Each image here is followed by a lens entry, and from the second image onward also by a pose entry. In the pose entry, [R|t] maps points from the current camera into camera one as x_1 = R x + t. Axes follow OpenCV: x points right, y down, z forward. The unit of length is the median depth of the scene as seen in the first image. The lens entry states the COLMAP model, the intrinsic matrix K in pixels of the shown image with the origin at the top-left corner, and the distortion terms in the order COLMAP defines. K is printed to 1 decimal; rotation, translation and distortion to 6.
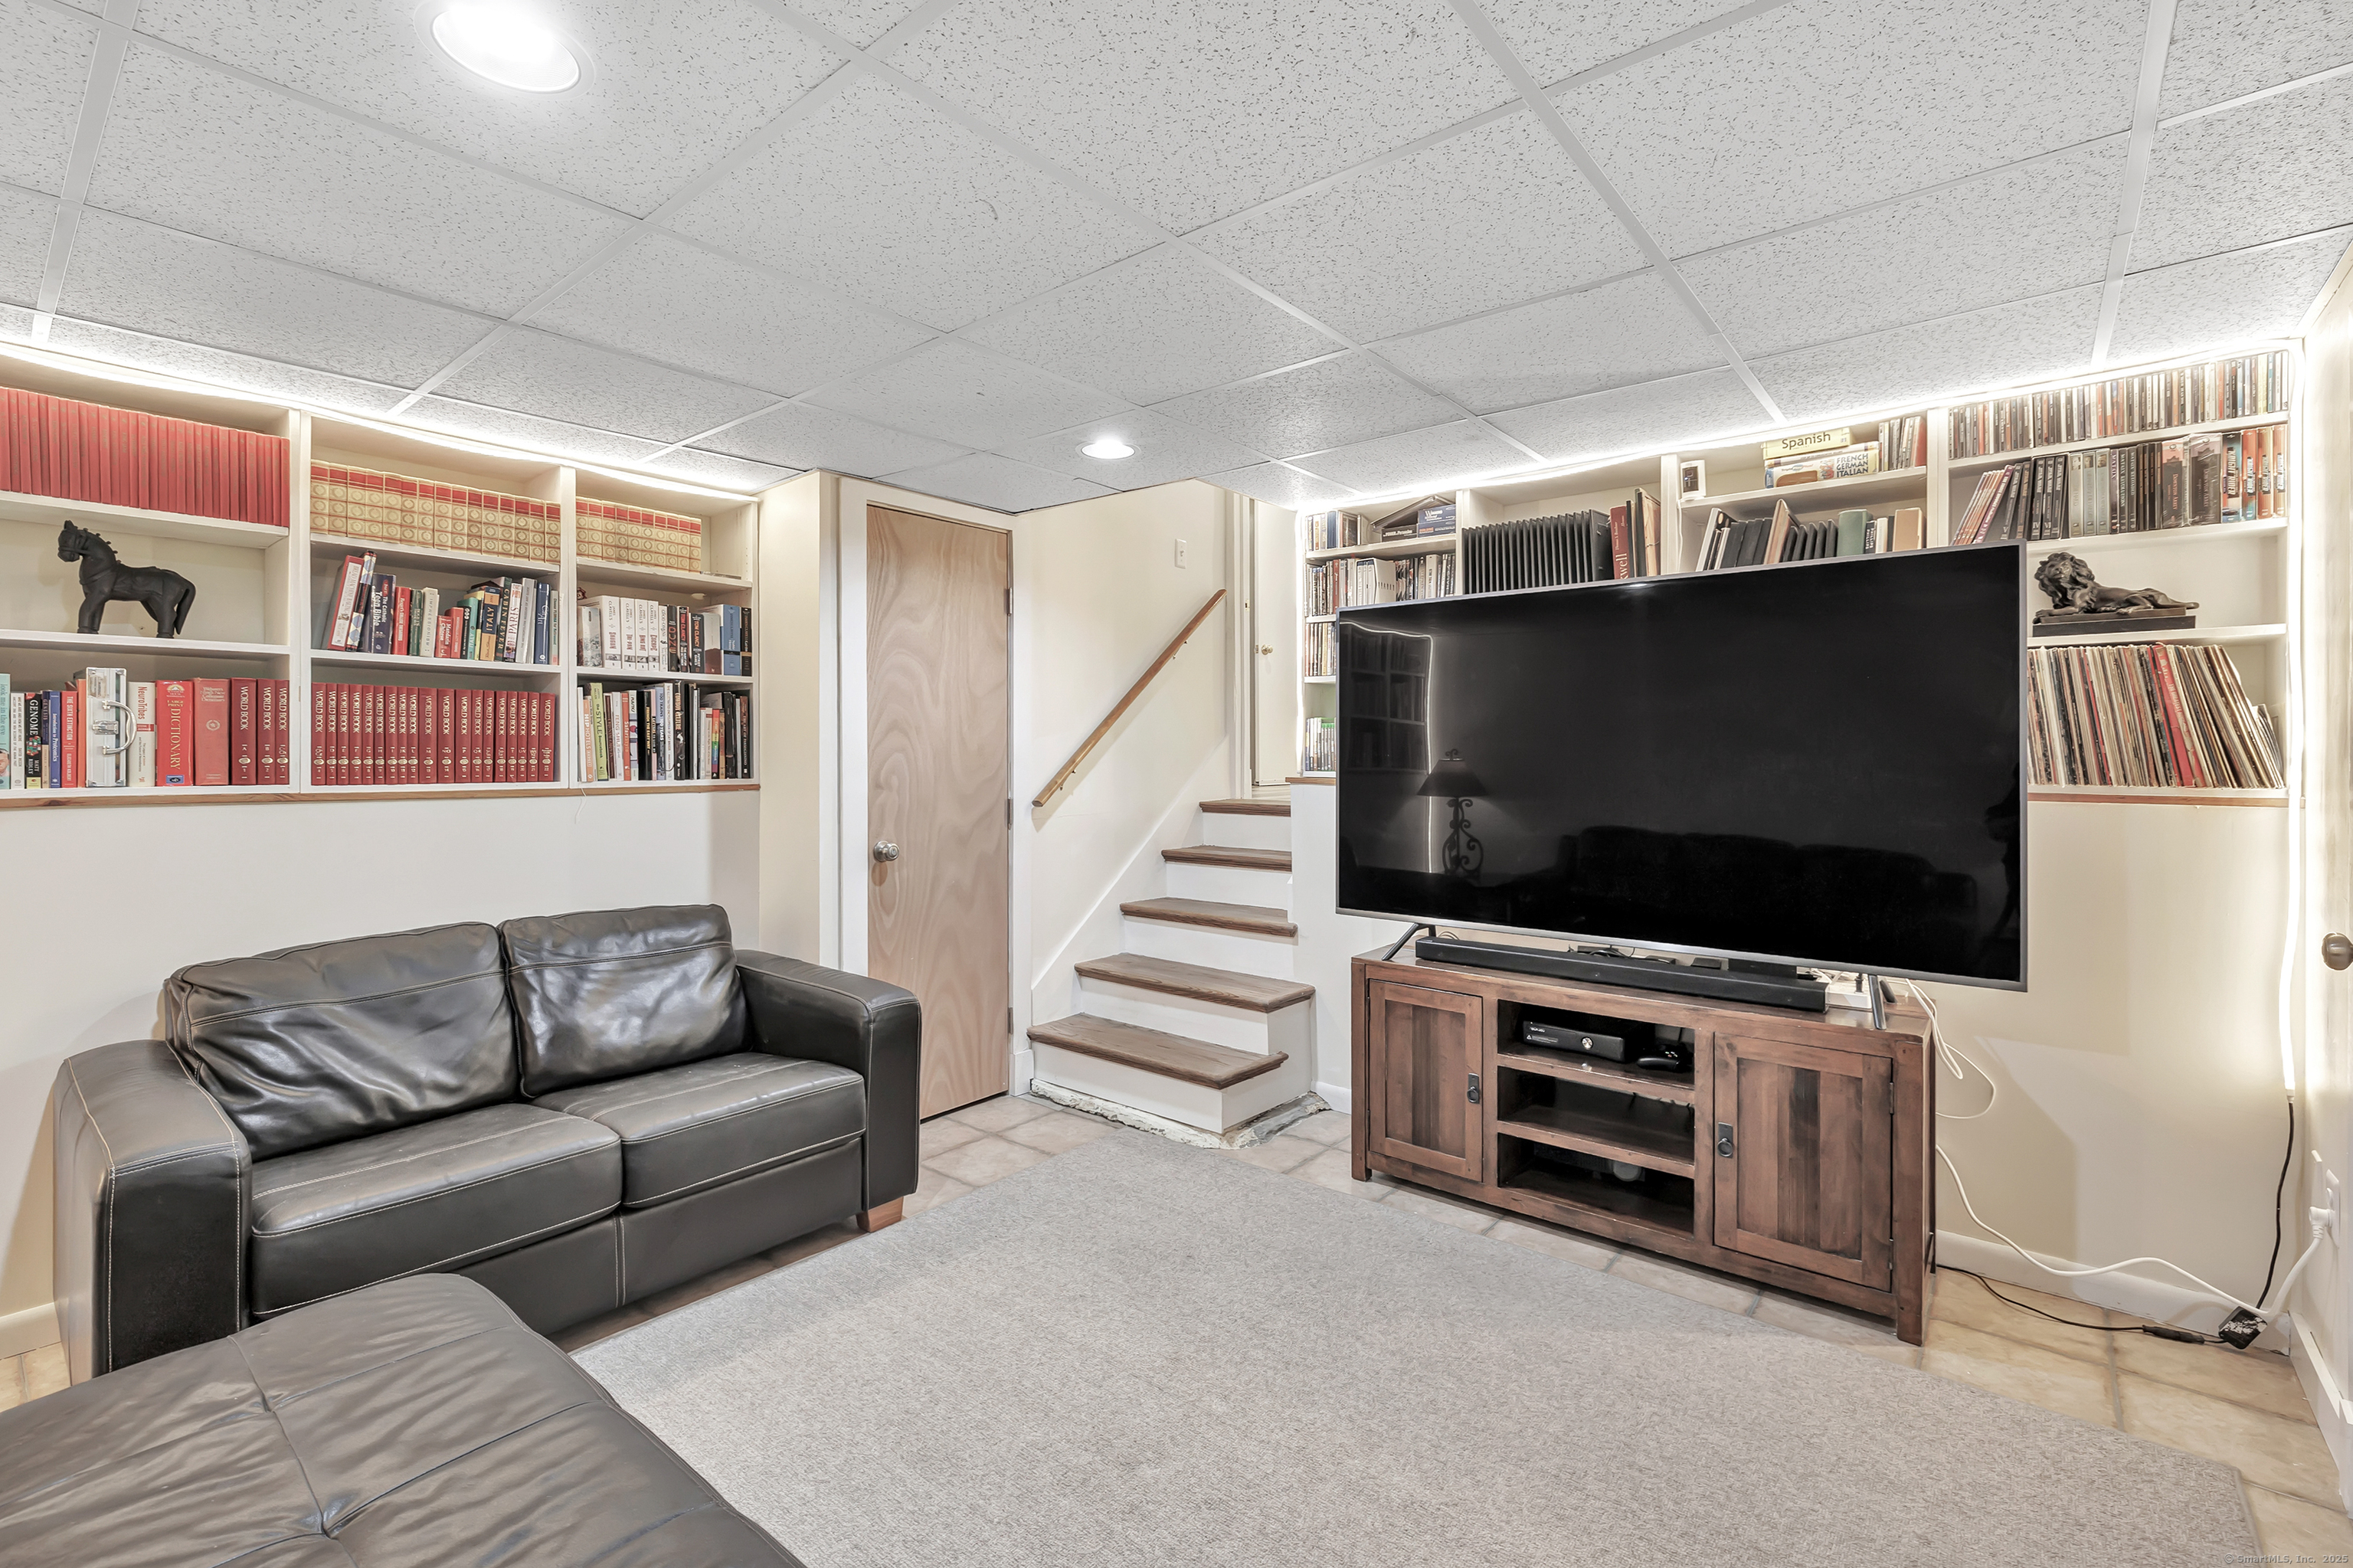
lens RADIAL K [[1070.5, 0, 1217.8], [0, 1070.5, 750.9], [0, 0, 1]] dist [0.006763, -0.002862]
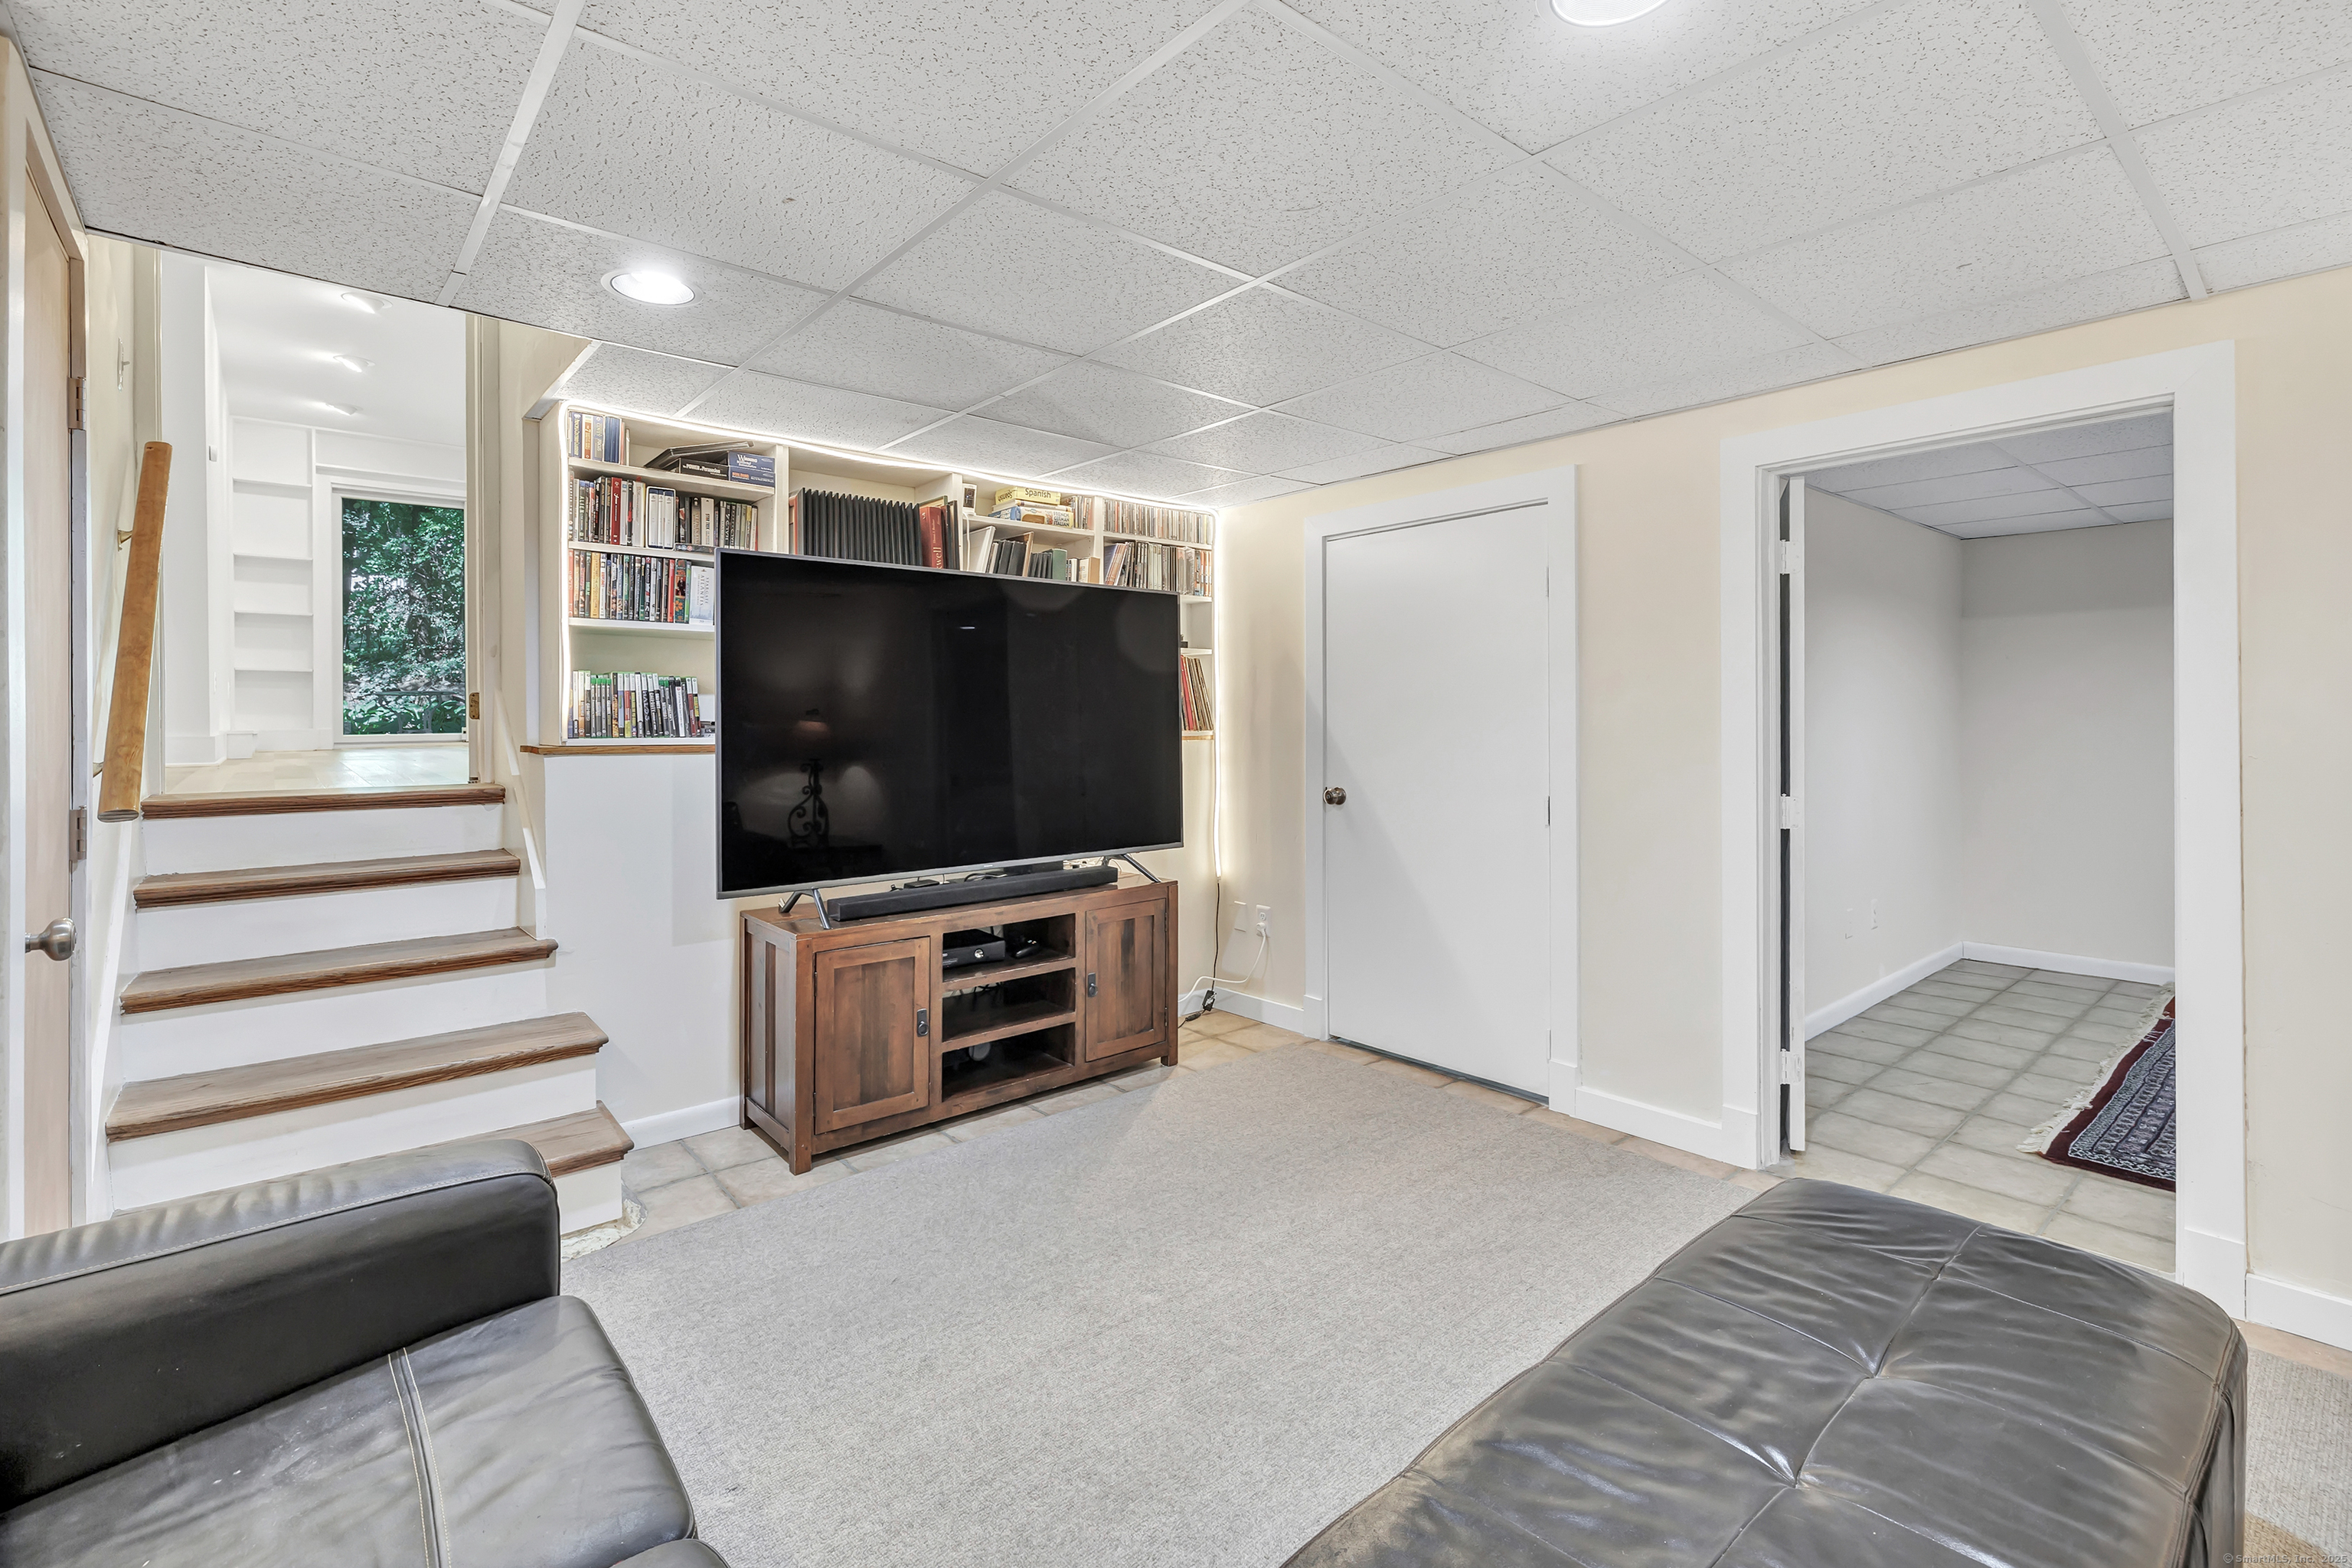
lens RADIAL K [[1070.0, 0, 1146.0], [0, 1070.0, 717.5], [0, 0, 1]] dist [0.006763, -0.002862]
pose [[0.179650, -0.001425, 0.983730, -0.813215], [0.005429, 0.999985, 0.000457, 0.007203], [-0.983716, 0.005259, 0.179655, 0.600507]]
